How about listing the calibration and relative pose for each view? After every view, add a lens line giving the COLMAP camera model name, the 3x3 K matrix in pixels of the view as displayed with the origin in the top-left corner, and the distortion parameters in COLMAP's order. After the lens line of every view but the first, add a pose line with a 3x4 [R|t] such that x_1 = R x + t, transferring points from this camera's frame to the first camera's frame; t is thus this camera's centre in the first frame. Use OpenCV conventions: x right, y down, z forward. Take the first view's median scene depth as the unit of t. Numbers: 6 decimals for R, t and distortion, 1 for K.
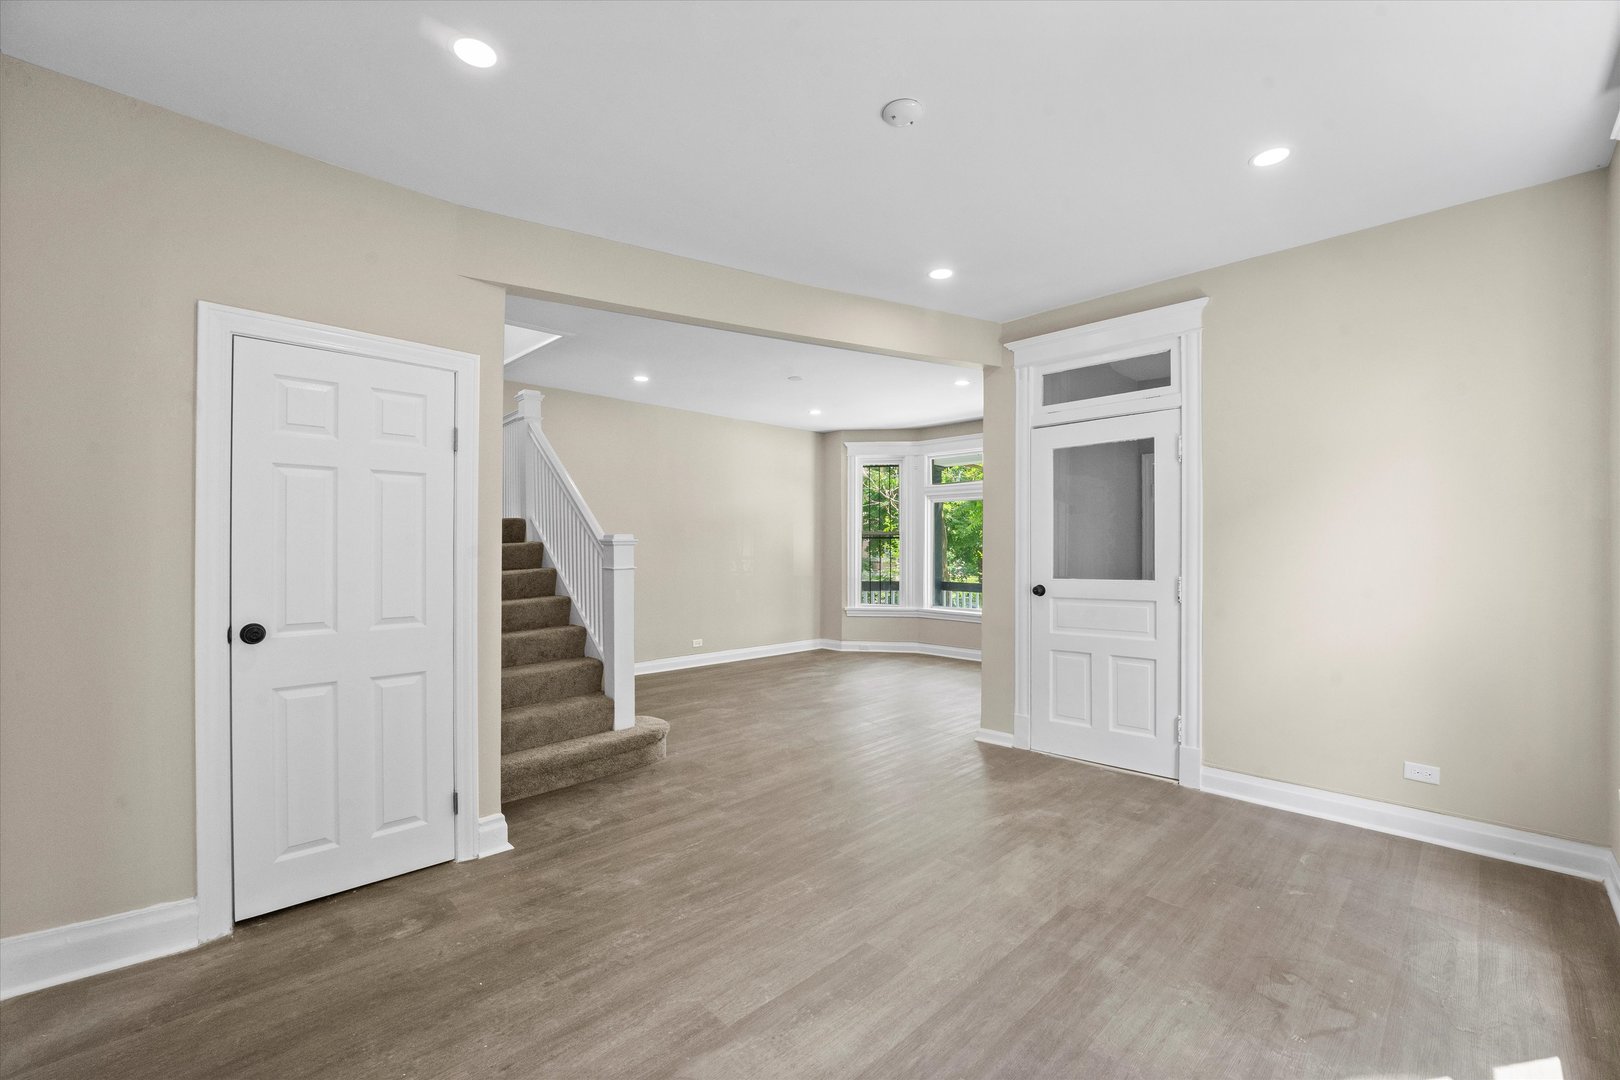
lens RADIAL K [[669.4, 0, 800.8], [0, 669.4, 546.5], [0, 0, 1]] dist [-0.023854, 0.001818]
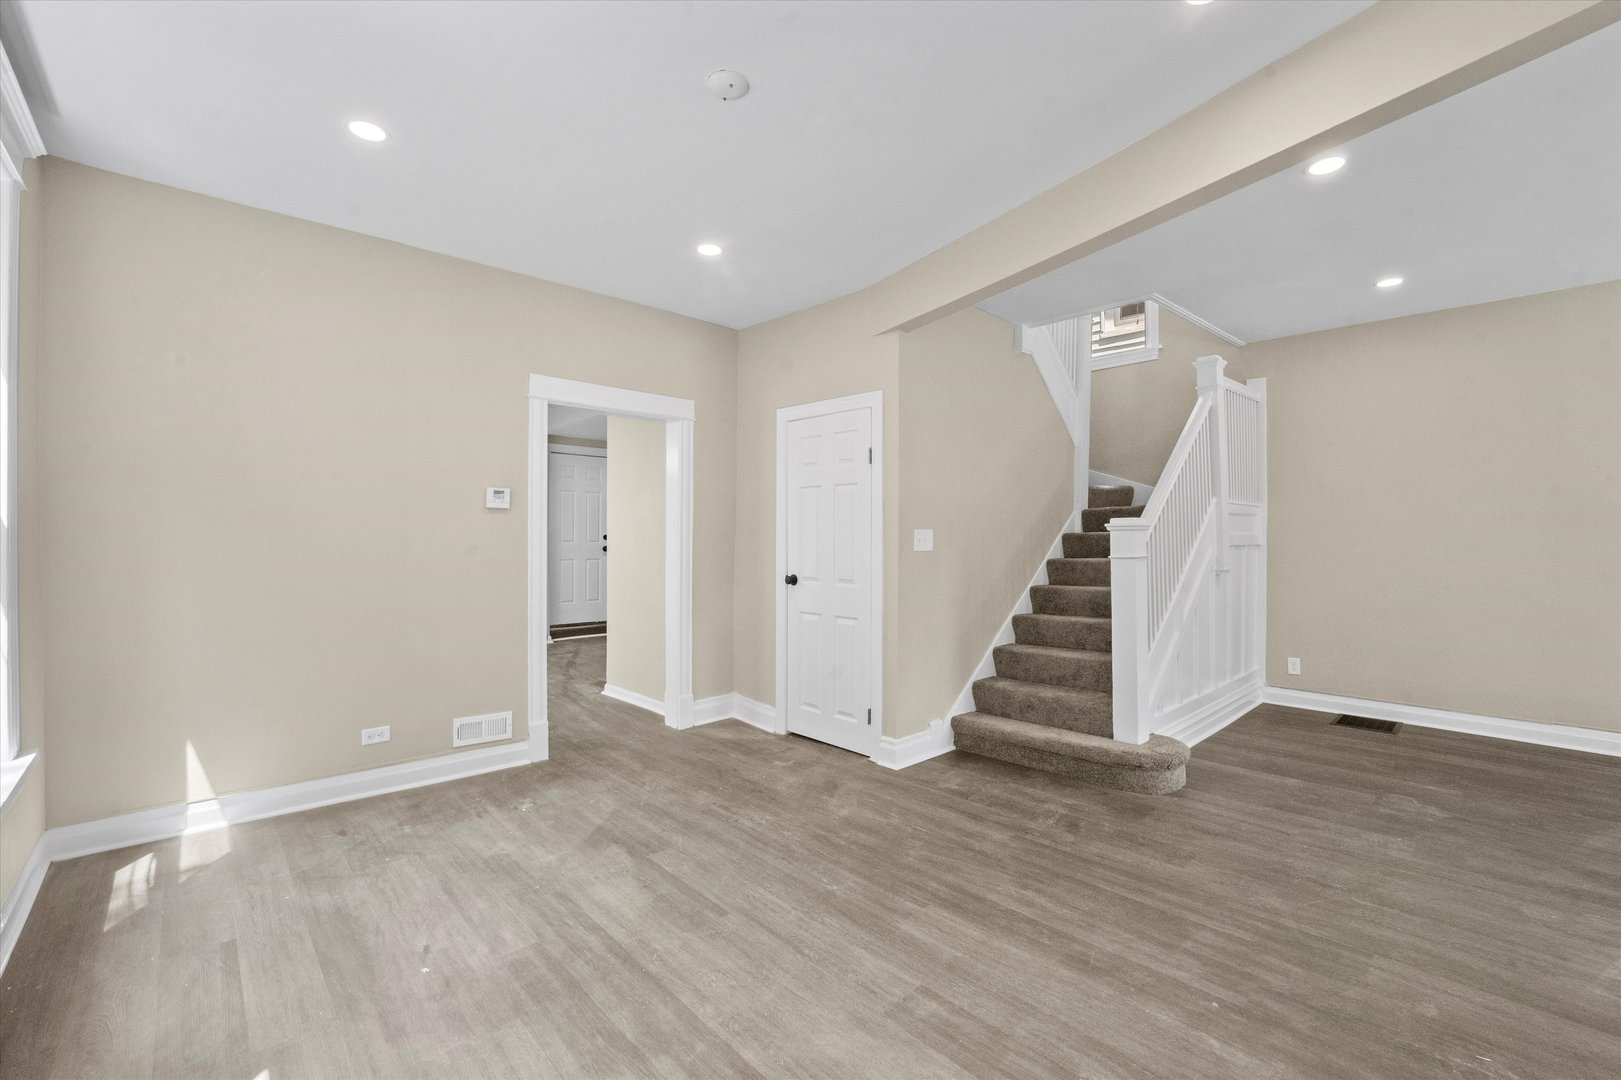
lens RADIAL K [[669.8, 0, 812.5], [0, 669.8, 541.8], [0, 0, 1]] dist [-0.023854, 0.001818]
pose [[-0.004655, 0.008270, -0.999955, 0.667869], [0.003803, 0.999959, 0.008252, 0.005519], [0.999982, -0.003765, -0.004686, 0.671837]]
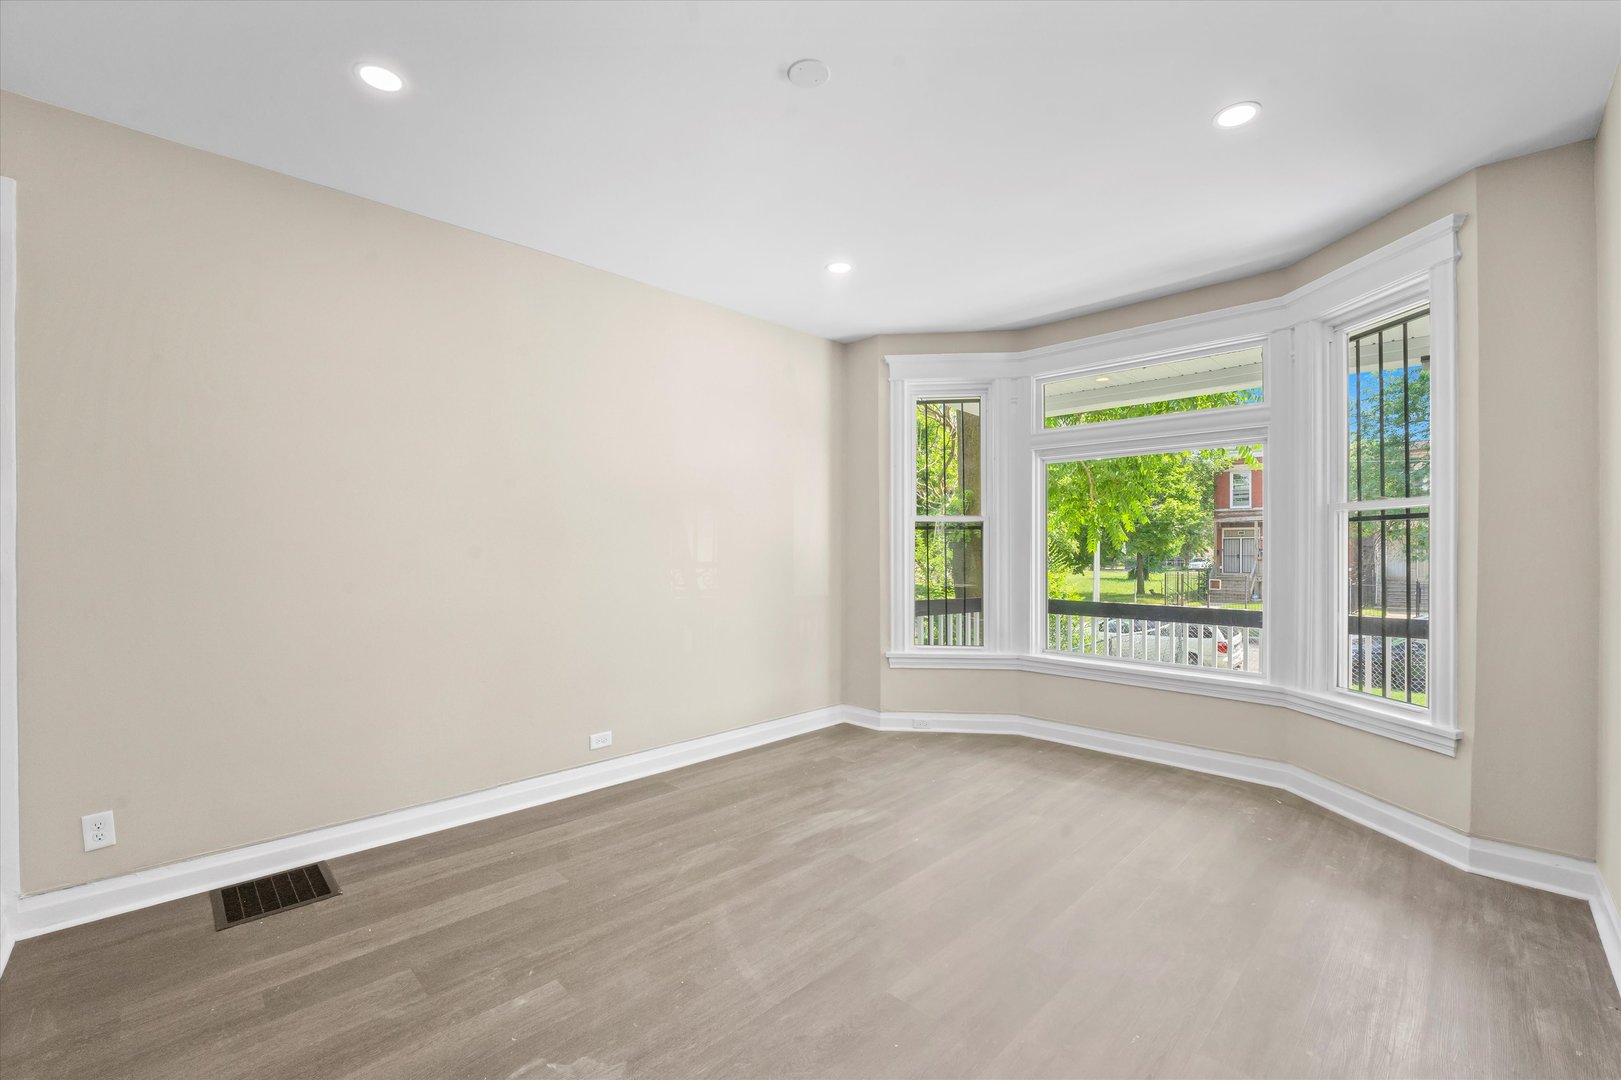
lens RADIAL K [[669.8, 0, 817.6], [0, 669.8, 548.4], [0, 0, 1]] dist [-0.023854, 0.001818]
pose [[0.999342, -0.004430, 0.036004, -0.024719], [0.004434, 0.999990, -0.000041, 0.009740], [-0.036004, 0.000201, 0.999352, 1.007642]]
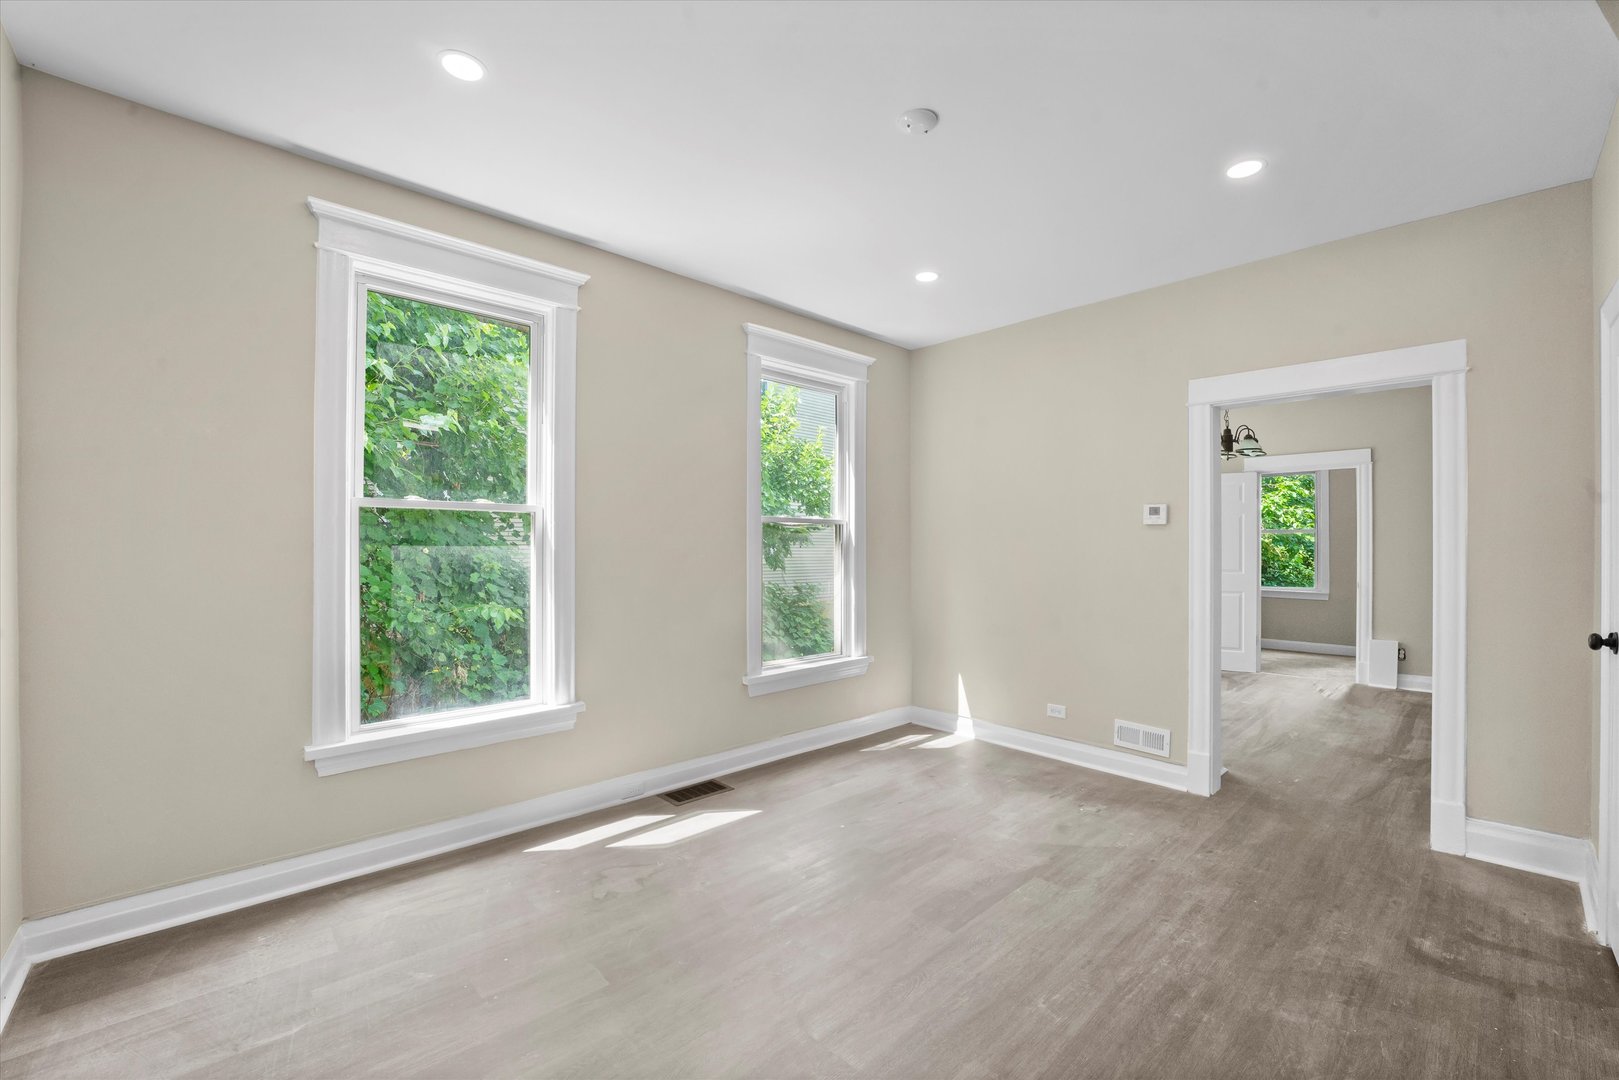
lens RADIAL K [[669.0, 0, 823.1], [0, 669.0, 541.3], [0, 0, 1]] dist [-0.023854, 0.001818]
pose [[-0.999880, -0.003887, -0.014998, 0.186494], [-0.003647, 0.999864, -0.016055, 0.005825], [0.015058, -0.015999, -0.999759, 1.200507]]
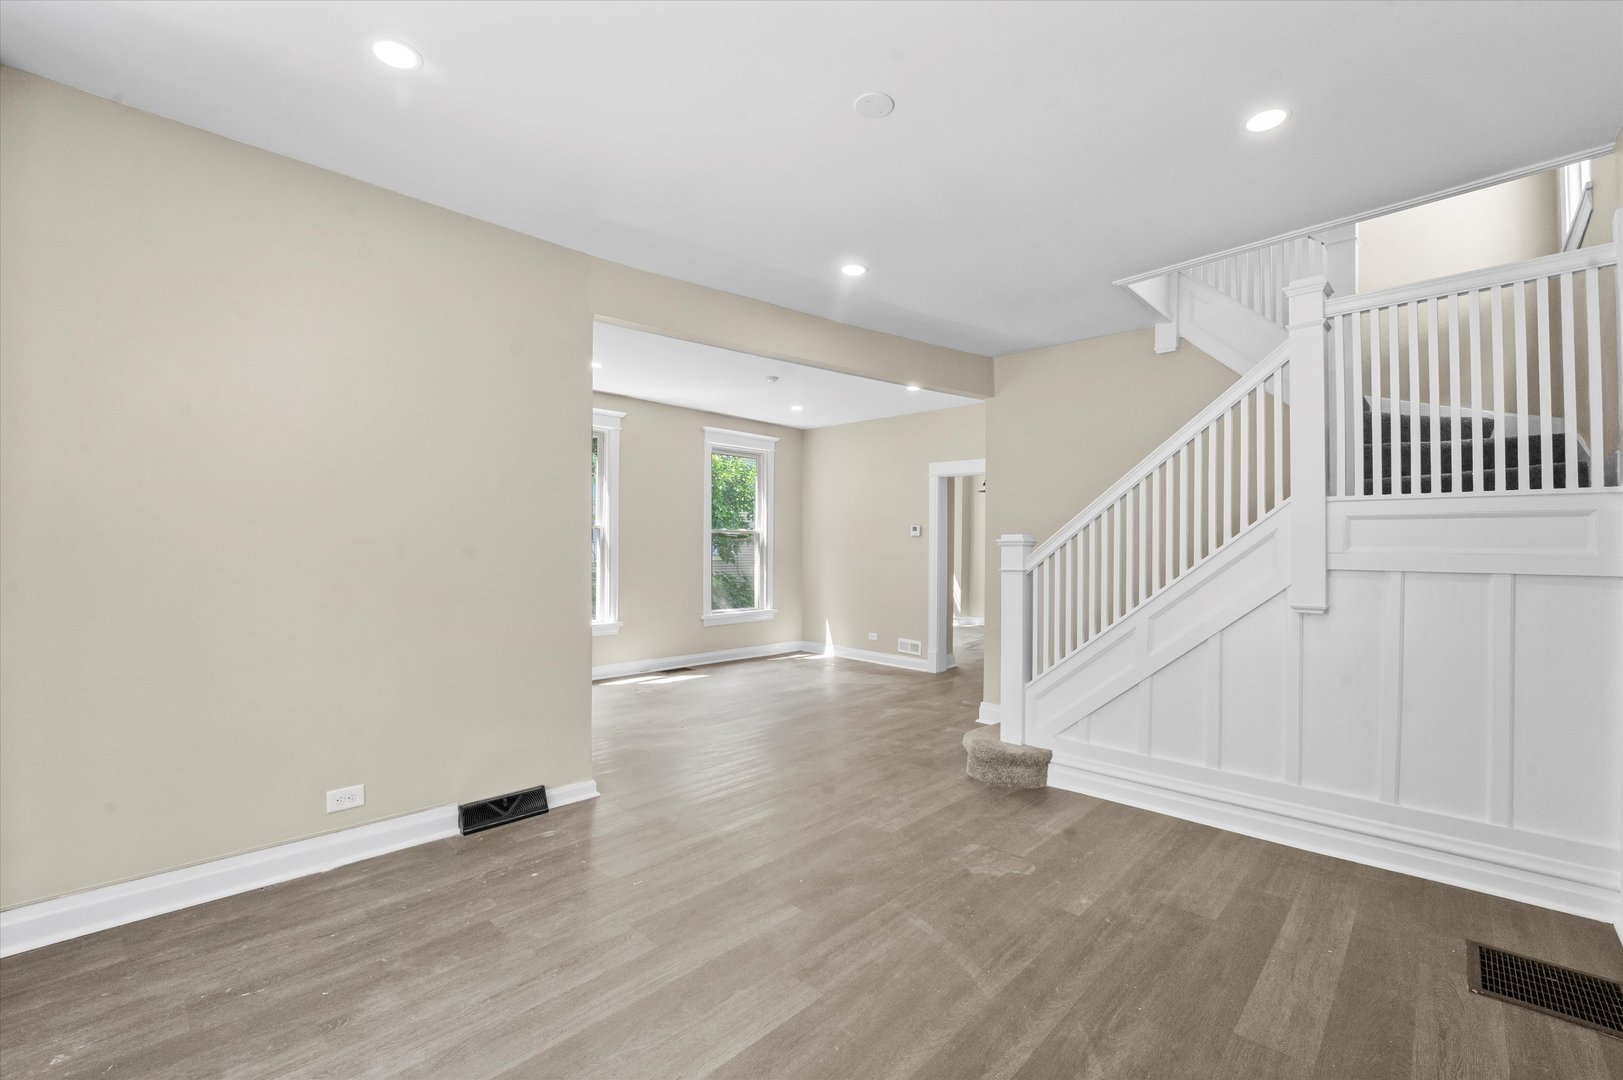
lens RADIAL K [[670.7, 0, 818.2], [0, 670.7, 550.1], [0, 0, 1]] dist [-0.023854, 0.001818]
pose [[-0.998106, -0.009196, -0.060819, 0.071825], [-0.009073, 0.999956, -0.002309, 0.010914], [0.060837, -0.001752, -0.998146, 2.155147]]
